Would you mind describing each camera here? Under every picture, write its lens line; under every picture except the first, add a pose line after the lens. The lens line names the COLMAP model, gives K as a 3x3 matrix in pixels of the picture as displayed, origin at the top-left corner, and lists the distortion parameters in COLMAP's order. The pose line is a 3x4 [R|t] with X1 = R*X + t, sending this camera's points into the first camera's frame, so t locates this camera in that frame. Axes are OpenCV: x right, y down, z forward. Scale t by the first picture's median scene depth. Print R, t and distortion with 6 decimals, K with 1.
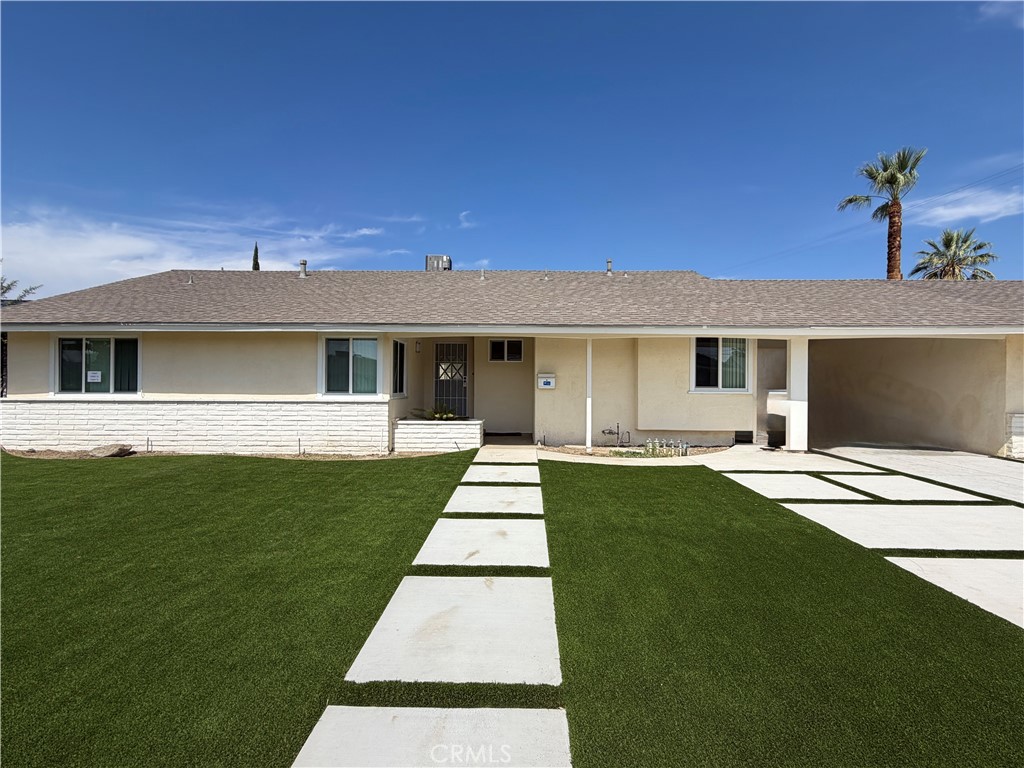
lens RADIAL K [[441.3, 0, 512.0], [0, 441.3, 378.4], [0, 0, 1]] dist [0.010776, -0.000090]
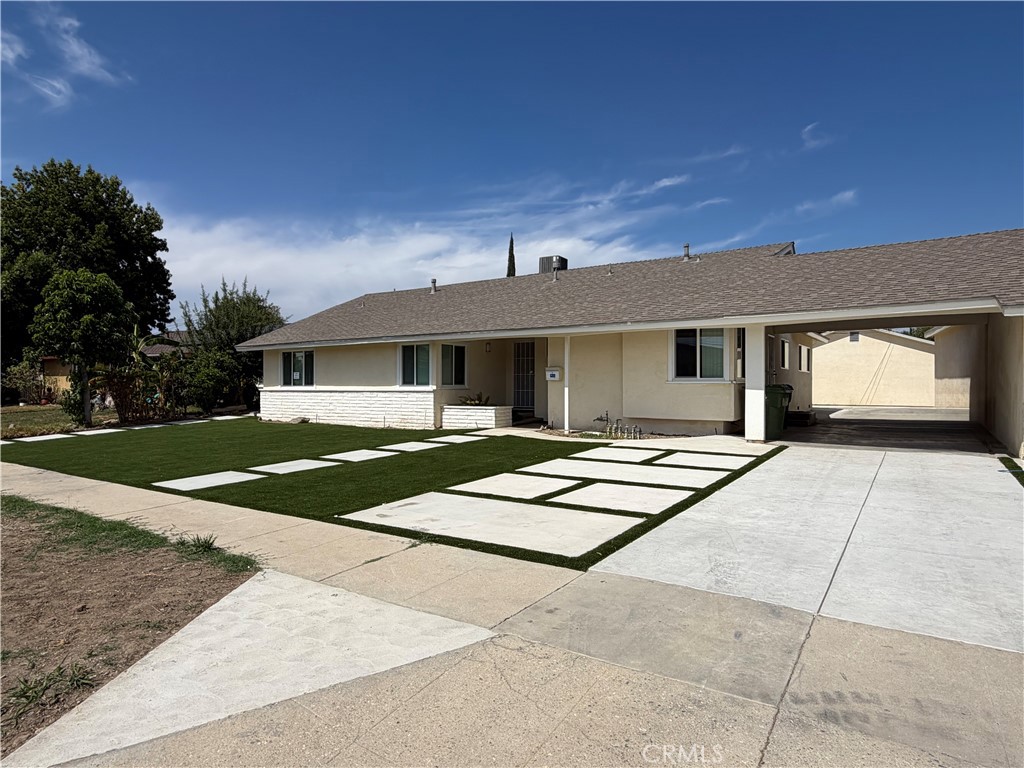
lens RADIAL K [[610.4, 0, 512.2], [0, 610.4, 385.3], [0, 0, 1]] dist [0.002056, -0.001849]
pose [[0.838210, -0.007036, -0.545303, 0.863353], [0.011787, 0.999917, 0.005217, 0.025977], [0.545221, -0.010800, 0.838223, -0.400263]]
